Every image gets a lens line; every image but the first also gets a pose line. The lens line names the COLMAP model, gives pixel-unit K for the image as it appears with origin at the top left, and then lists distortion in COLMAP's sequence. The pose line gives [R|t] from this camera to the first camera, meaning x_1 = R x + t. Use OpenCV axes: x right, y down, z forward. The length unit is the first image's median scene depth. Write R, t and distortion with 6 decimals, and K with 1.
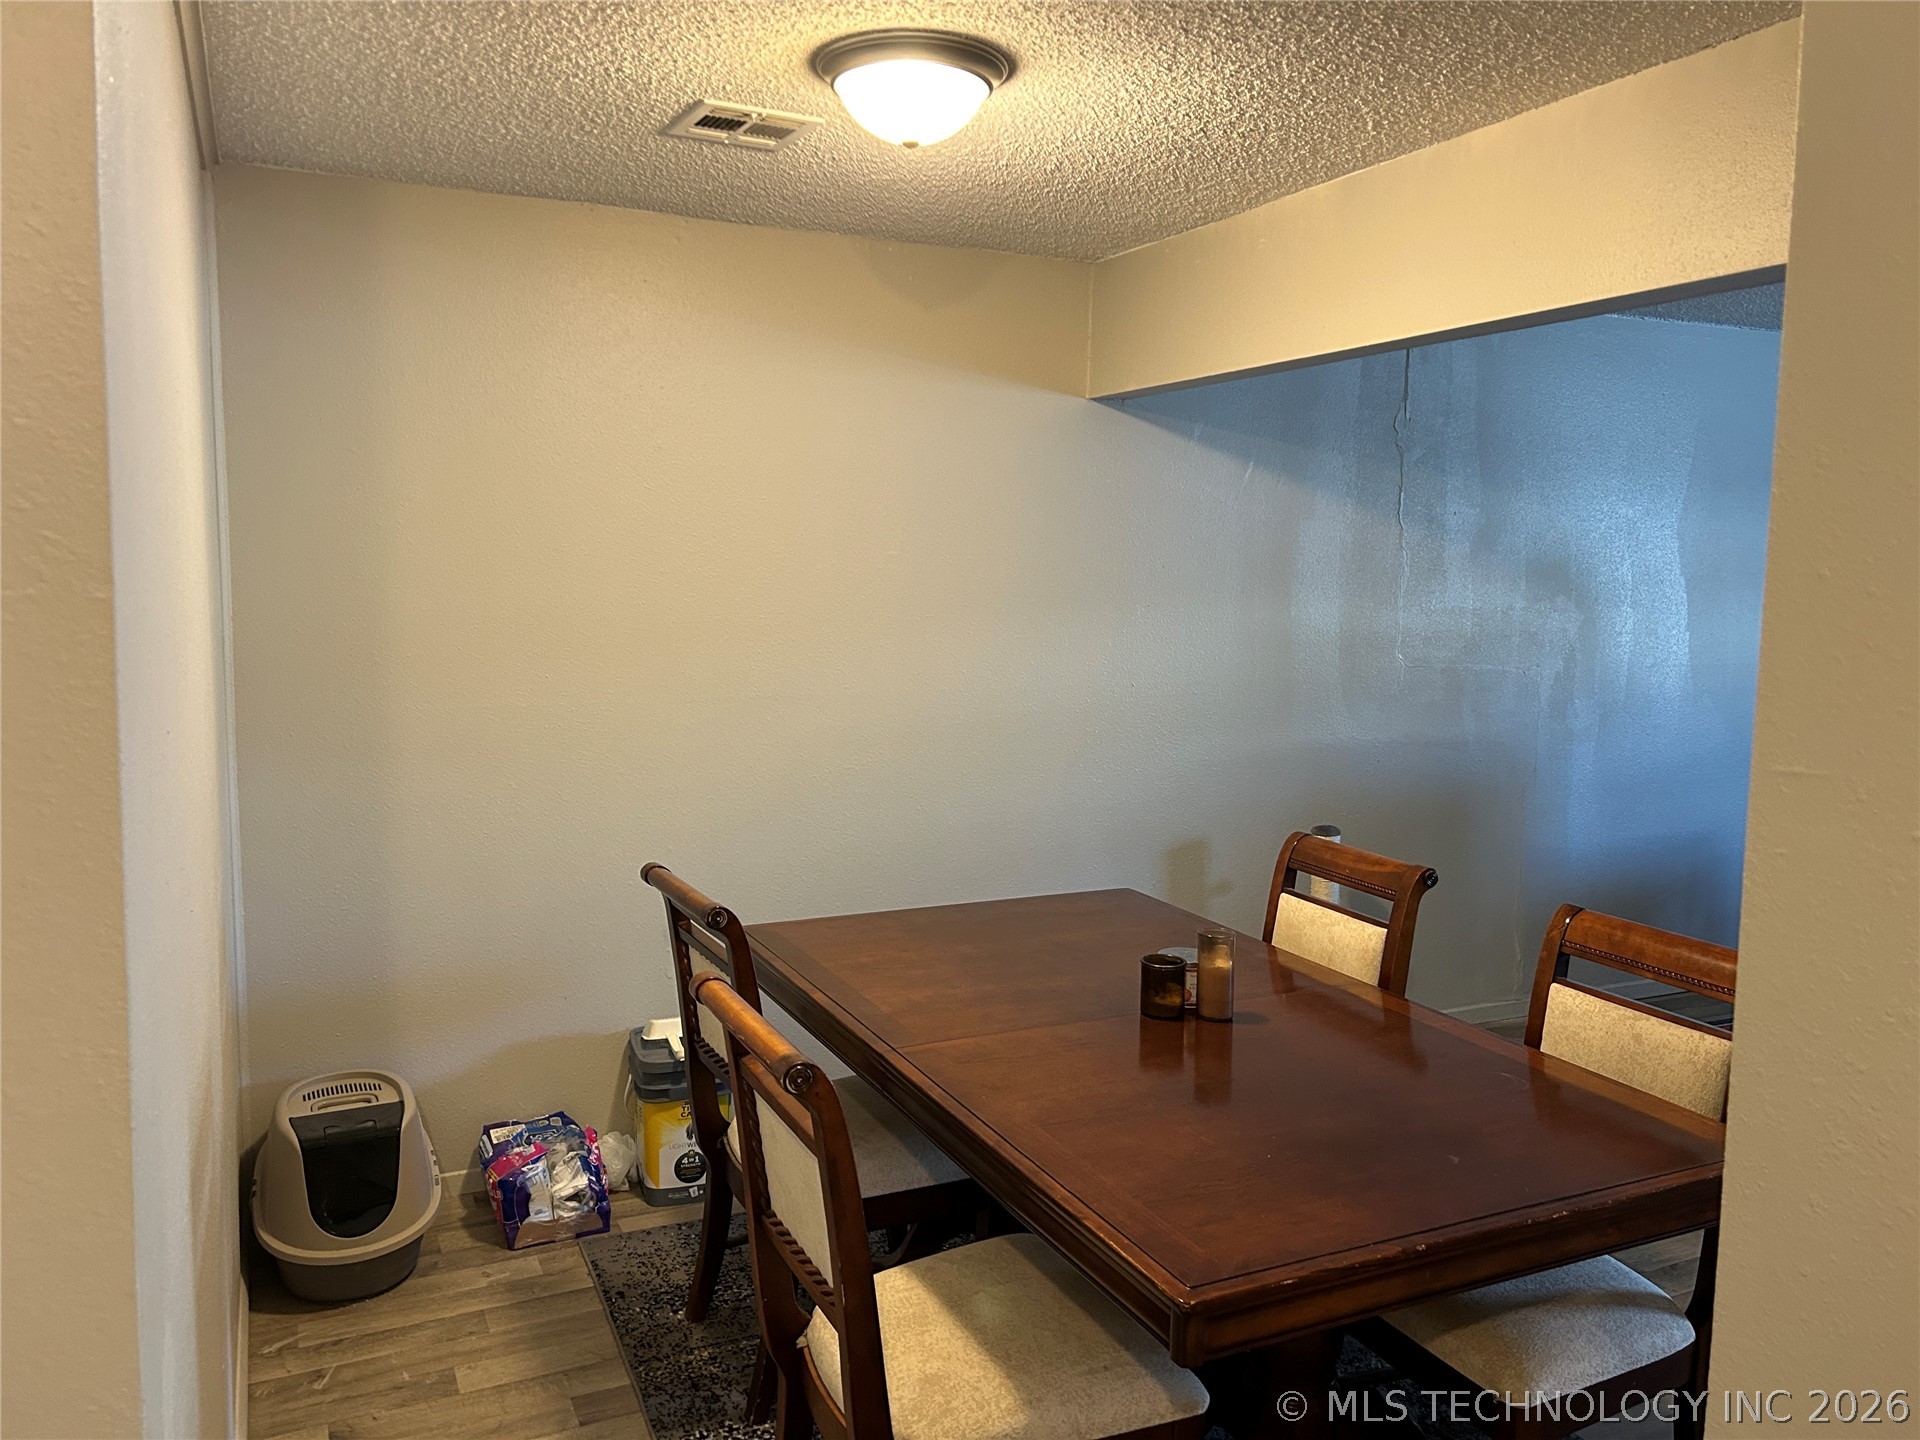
lens RADIAL K [[1432.5, 0, 945.1], [0, 1432.5, 716.1], [0, 0, 1]] dist [0.023816, -0.007836]
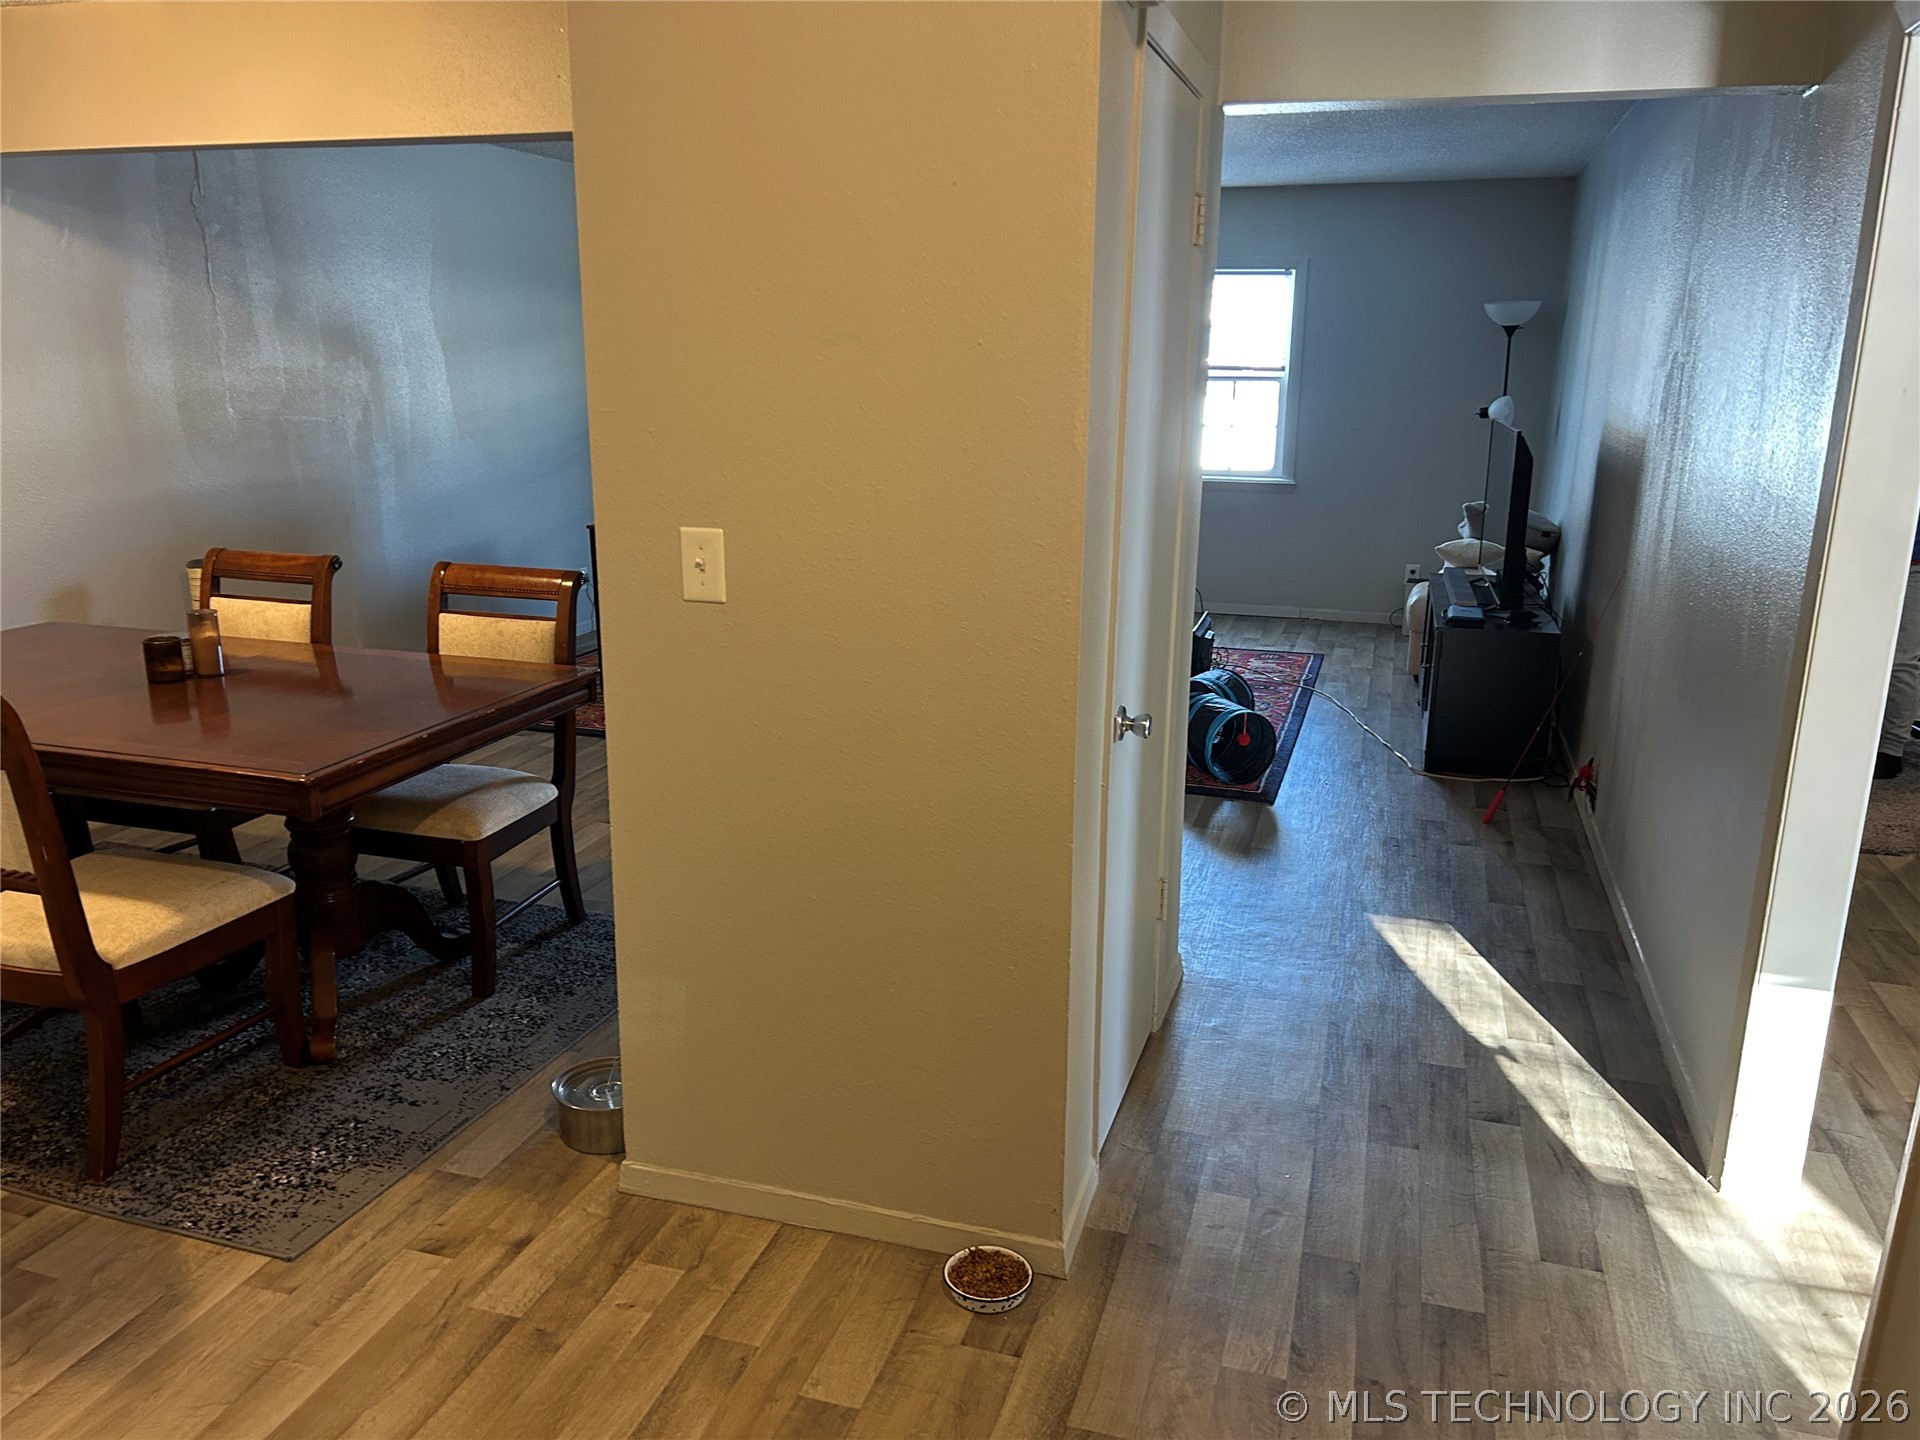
lens RADIAL K [[1432.5, 0, 945.1], [0, 1432.5, 716.1], [0, 0, 1]] dist [0.023816, -0.007836]
pose [[0.671593, -0.189384, 0.716308, -0.207598], [0.077181, 0.979403, 0.186580, 0.032643], [-0.736889, -0.070020, 0.672377, -0.264487]]
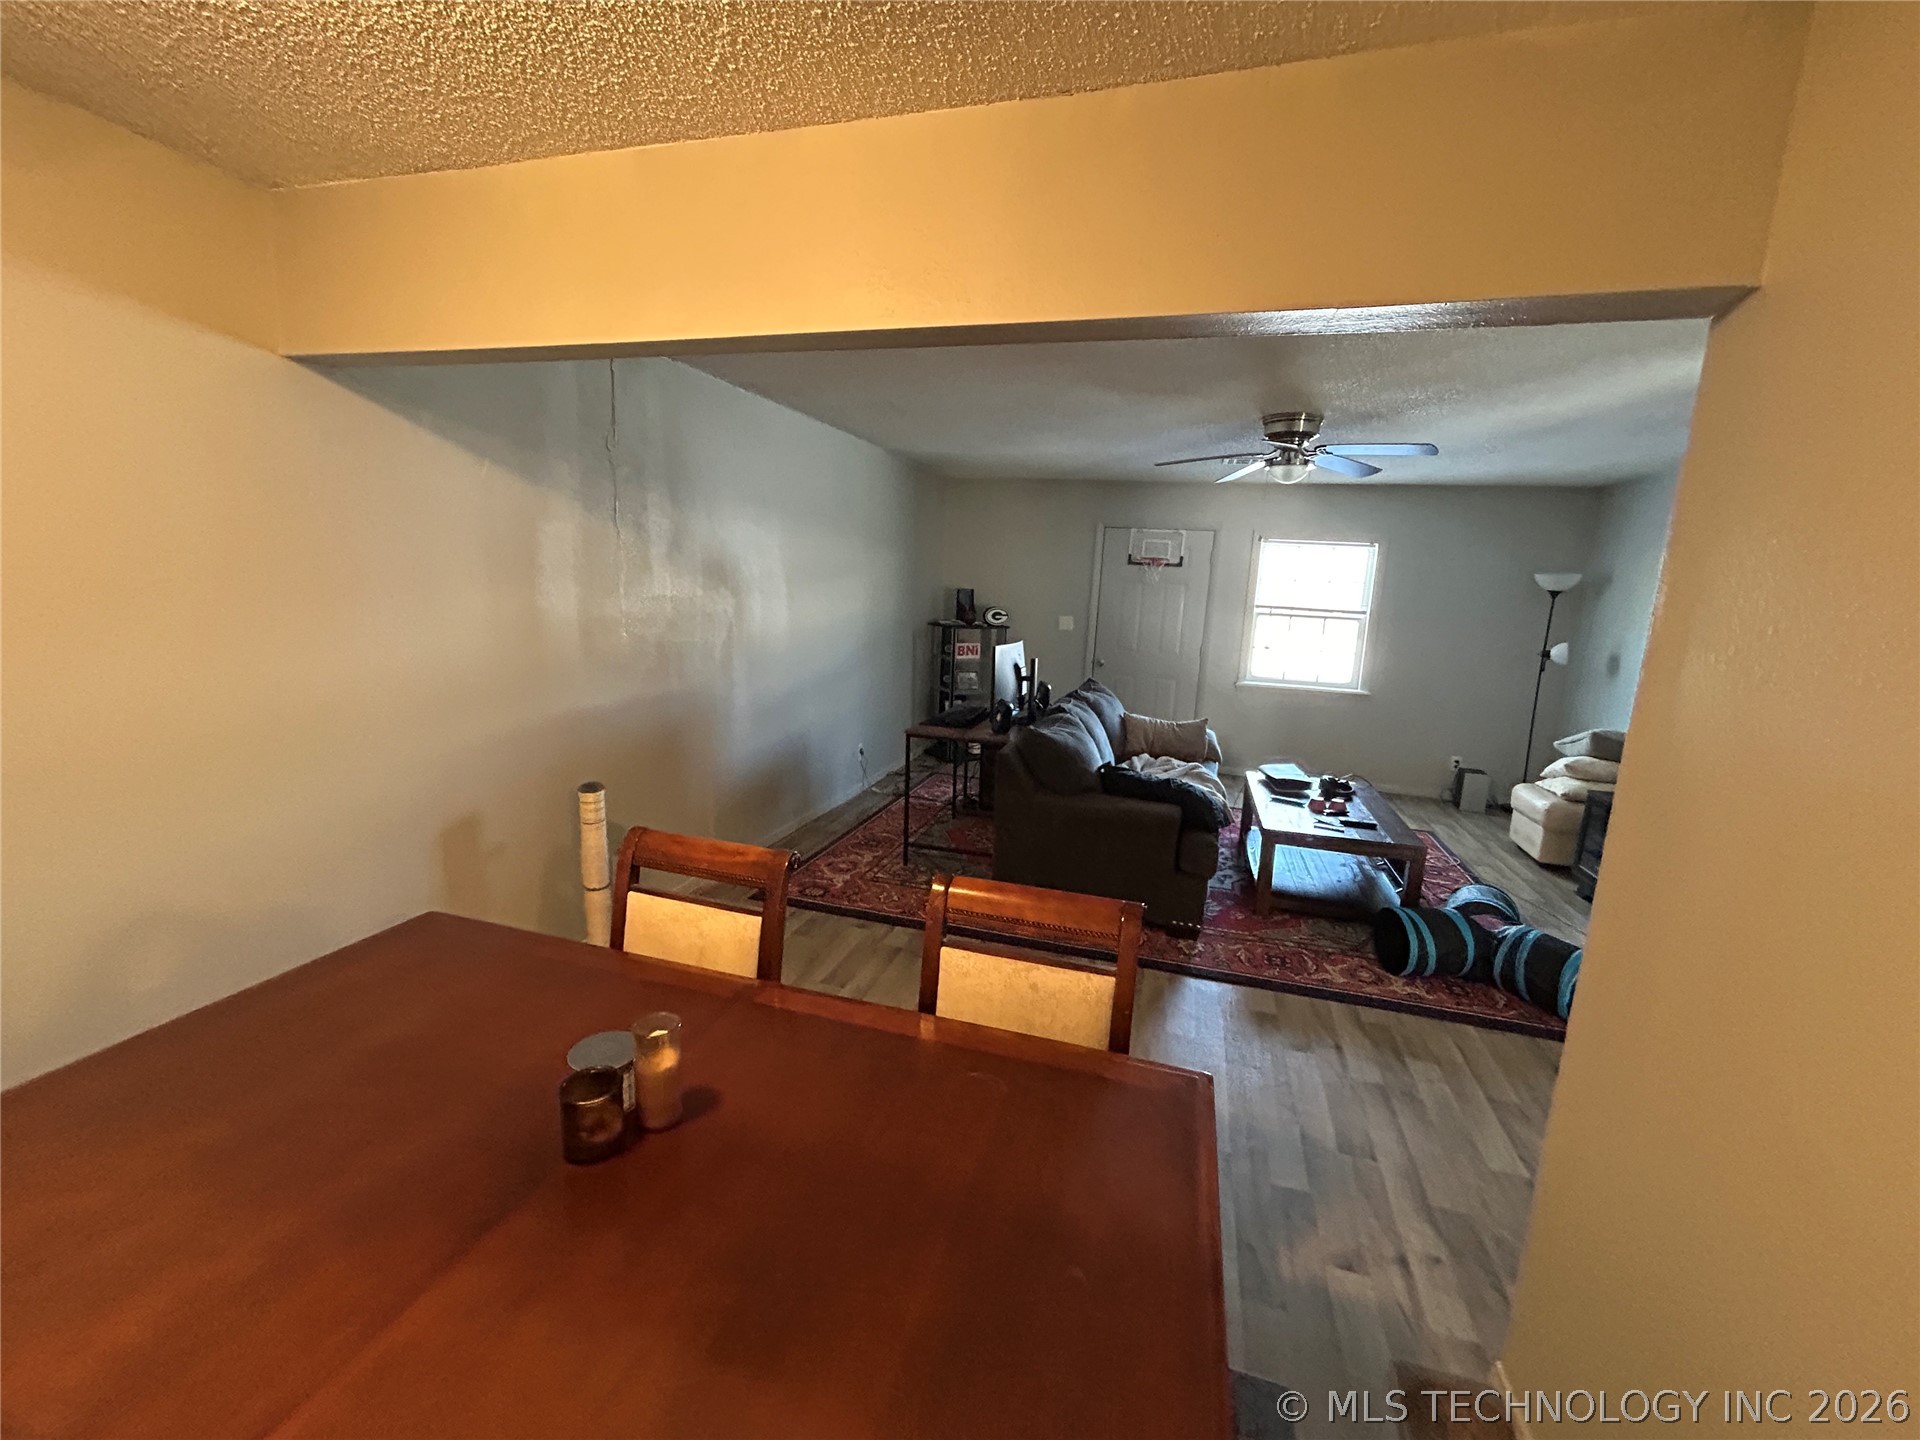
lens RADIAL K [[778.2, 0, 971.0], [0, 778.2, 719.0], [0, 0, 1]] dist [-0.003531, -0.000478]
pose [[0.658028, -0.116727, 0.743892, -0.000363], [0.042437, 0.992090, 0.118134, -0.042554], [-0.751797, -0.046167, 0.657776, 0.377027]]
